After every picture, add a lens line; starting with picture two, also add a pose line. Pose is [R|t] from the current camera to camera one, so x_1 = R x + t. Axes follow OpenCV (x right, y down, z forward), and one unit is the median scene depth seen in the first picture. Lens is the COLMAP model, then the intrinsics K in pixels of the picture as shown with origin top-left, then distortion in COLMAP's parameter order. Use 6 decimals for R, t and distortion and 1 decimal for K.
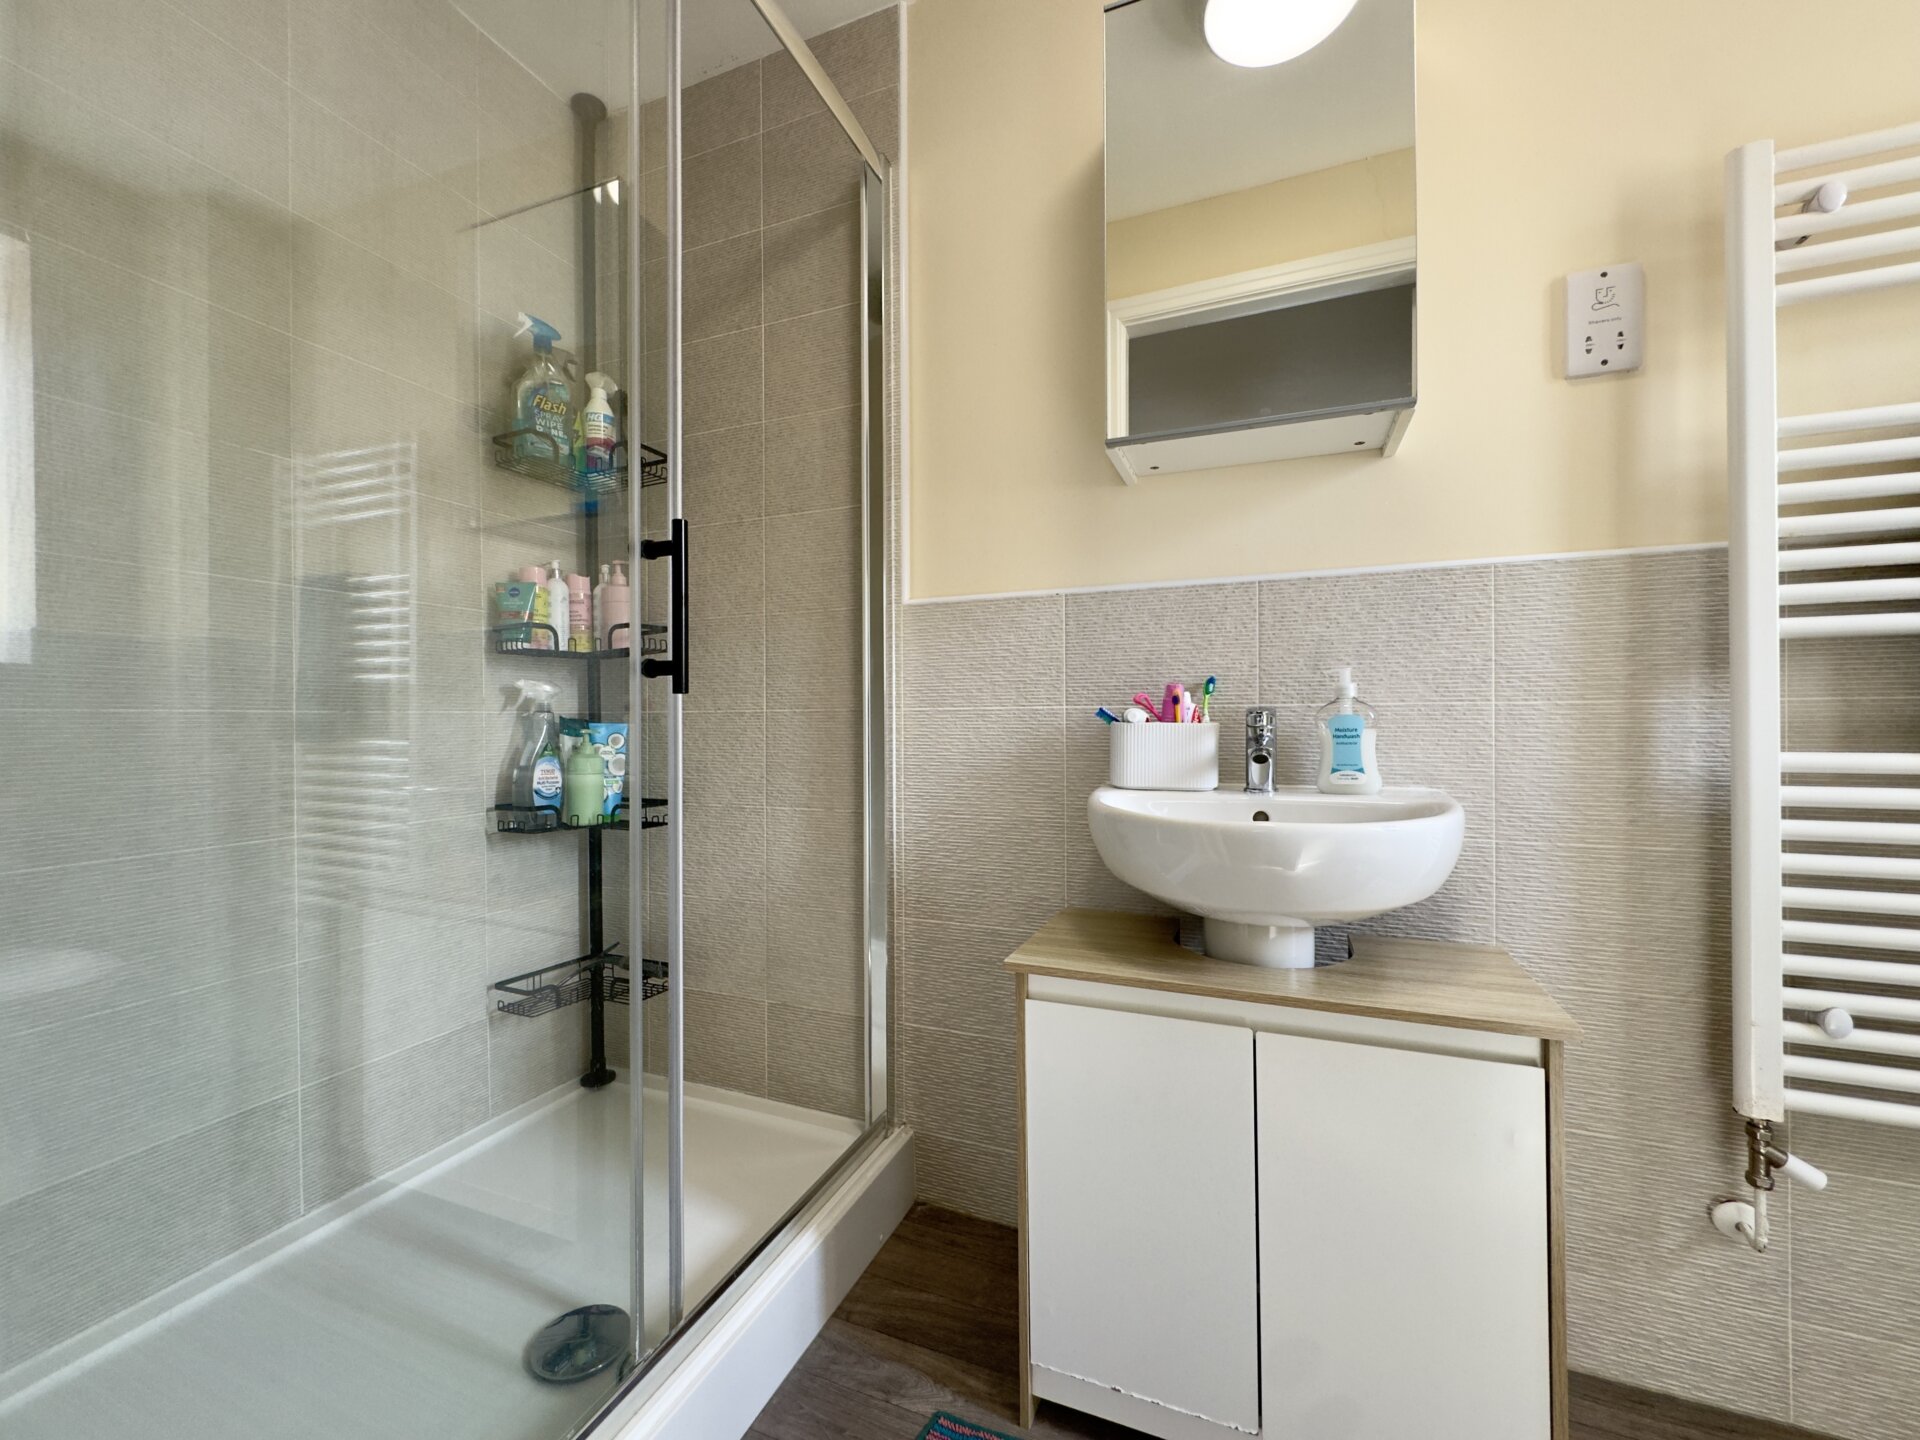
lens RADIAL K [[764.5, 0, 960.5], [0, 764.5, 718.4], [0, 0, 1]] dist [-0.003179, 0.000715]
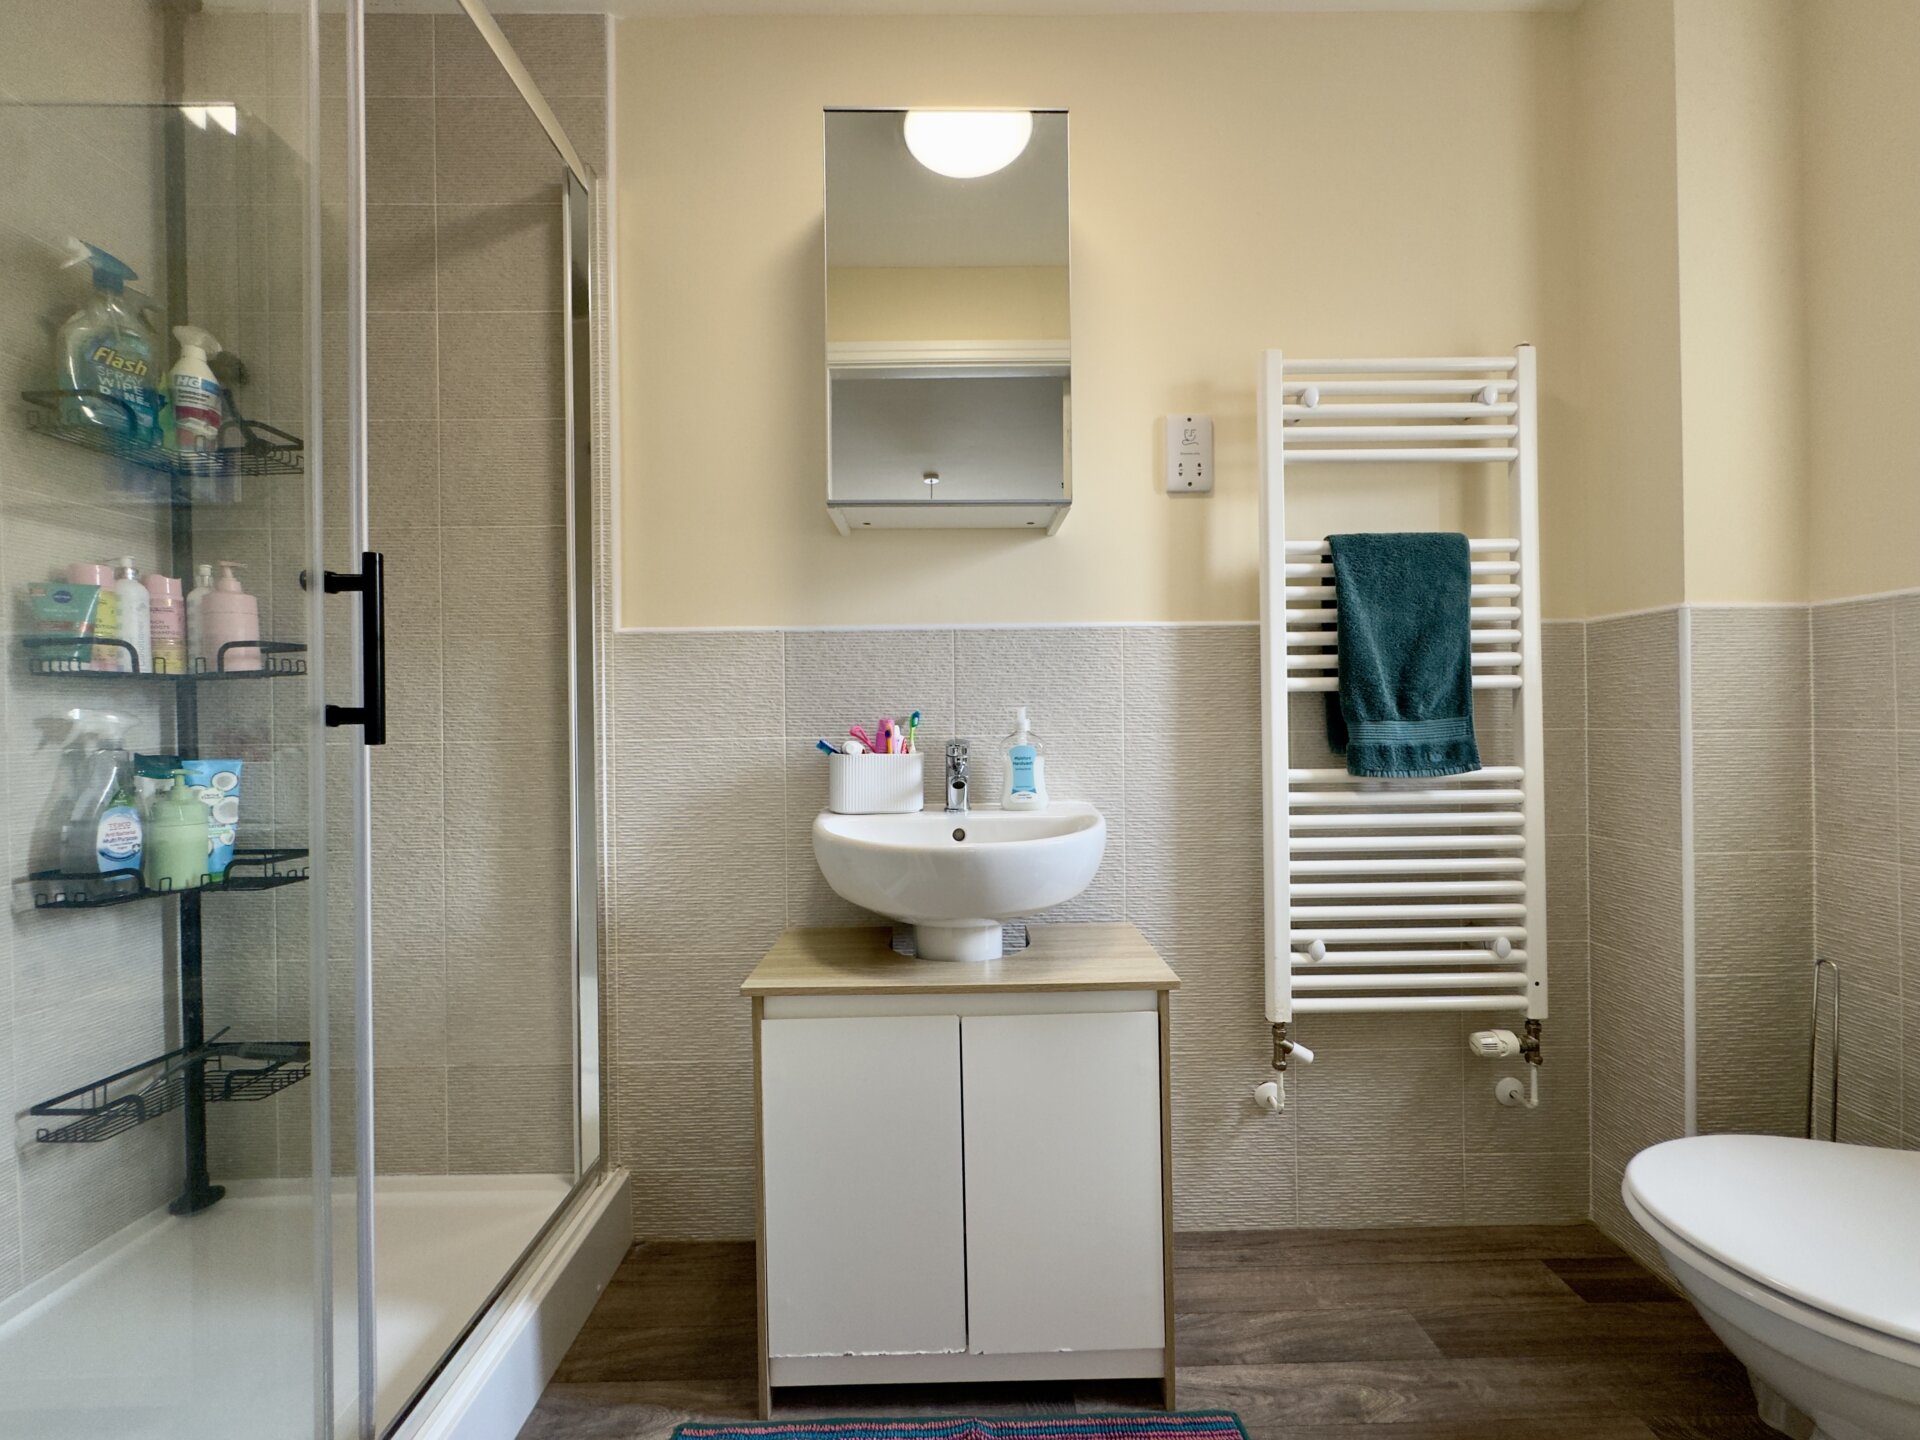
lens RADIAL K [[764.5, 0, 958.5], [0, 764.5, 715.7], [0, 0, 1]] dist [-0.003179, 0.000715]
pose [[0.920137, -0.004530, 0.391571, -0.058831], [0.006019, 0.999979, -0.002576, -0.042385], [-0.391551, 0.004727, 0.920144, -0.074628]]
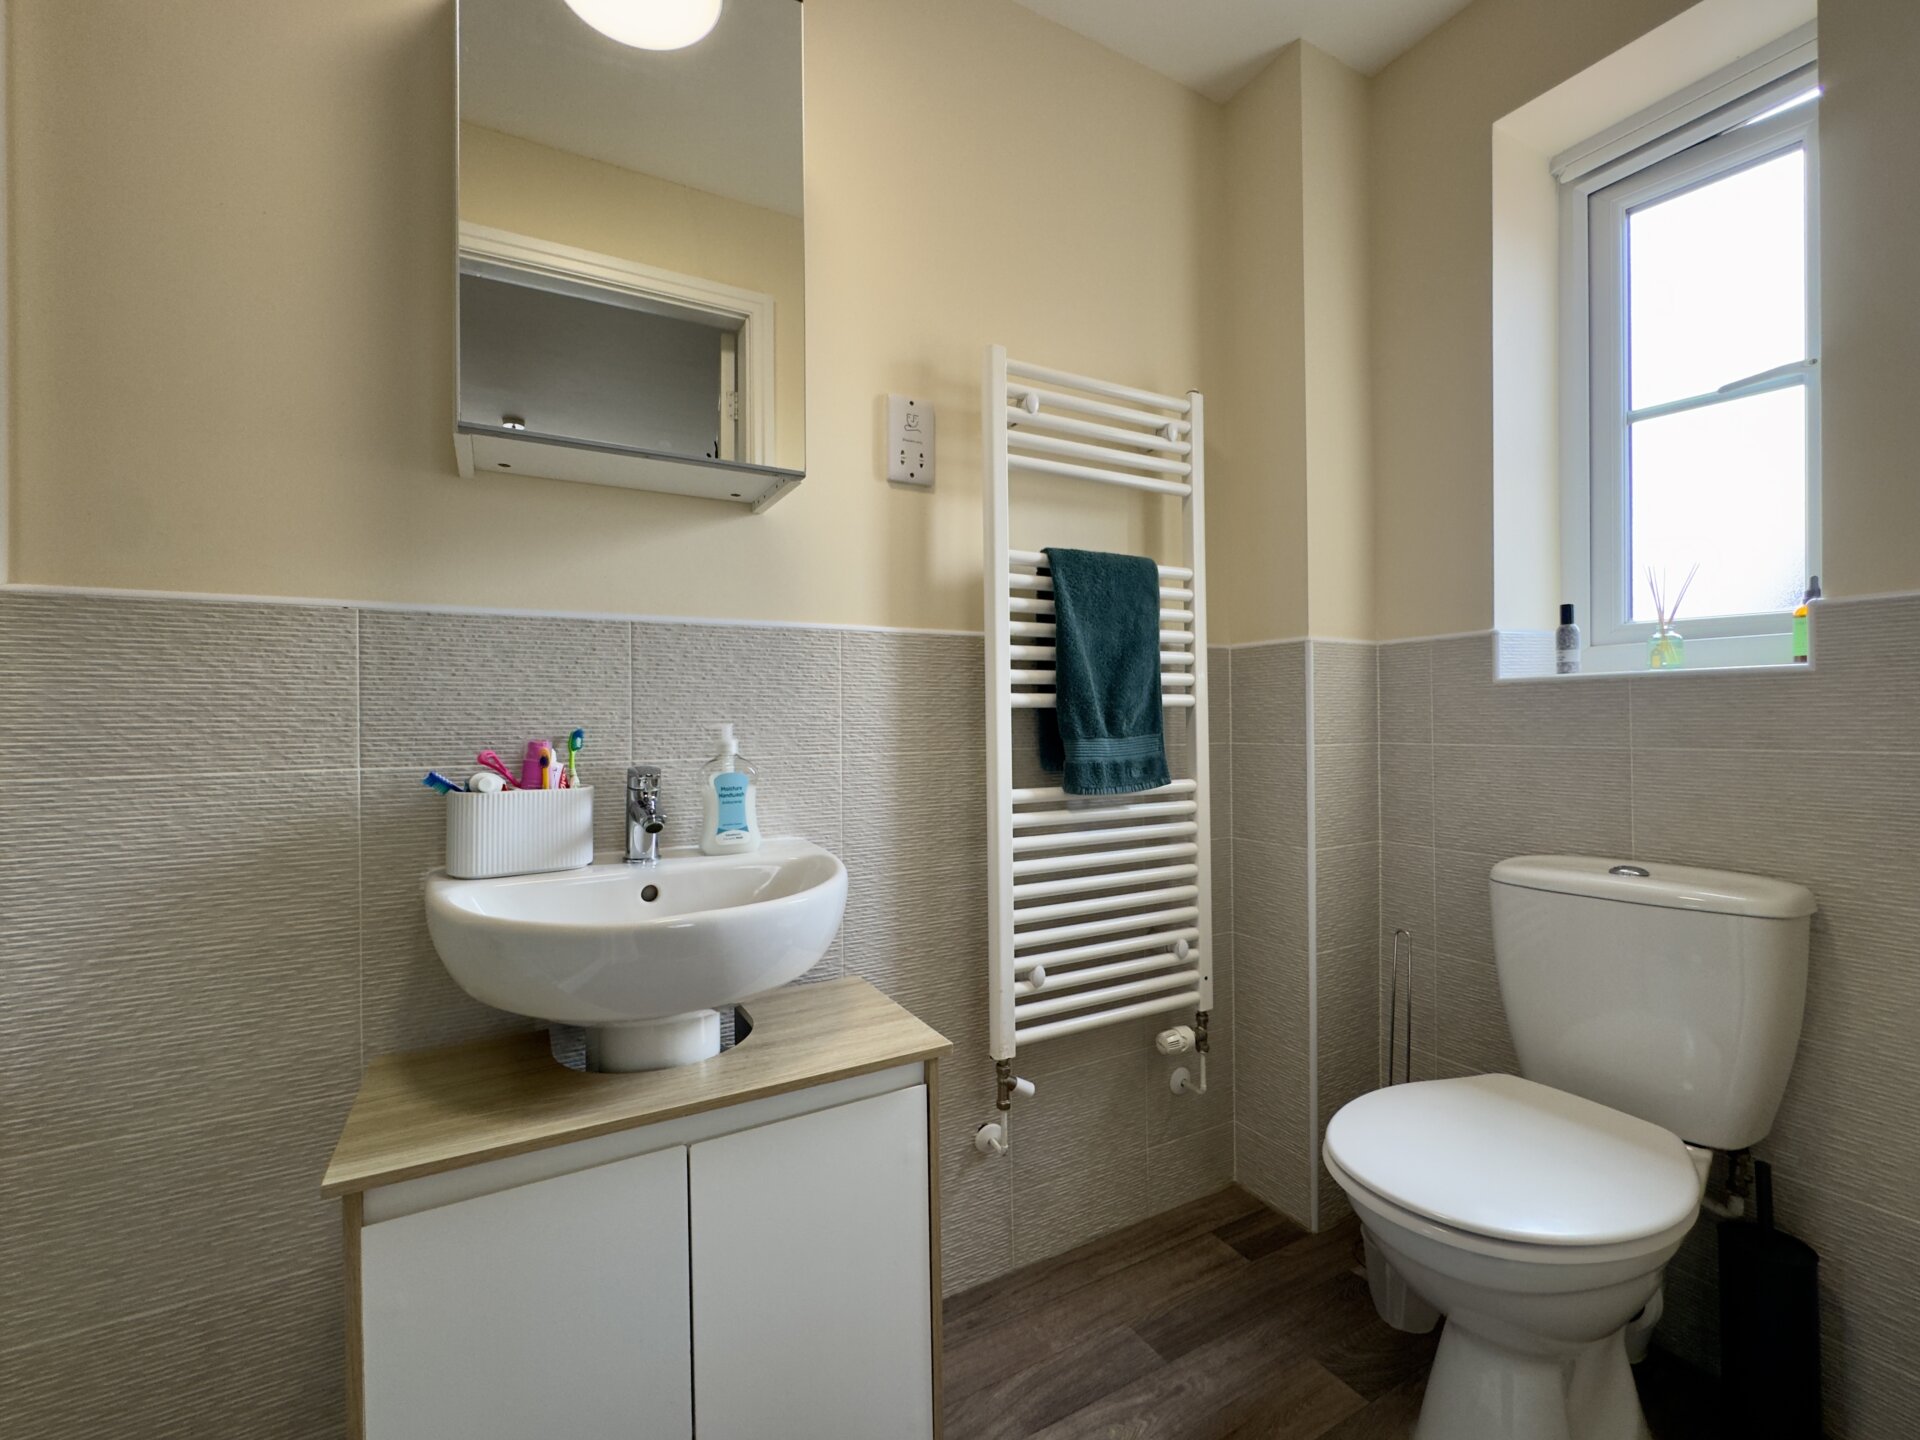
lens RADIAL K [[826.6, 0, 964.5], [0, 826.6, 717.7], [0, 0, 1]] dist [-0.003568, 0.000700]
pose [[0.624231, 0.001512, 0.781239, -0.111844], [0.004262, 0.999977, -0.005340, -0.057355], [-0.781228, 0.006663, 0.624210, 0.090877]]
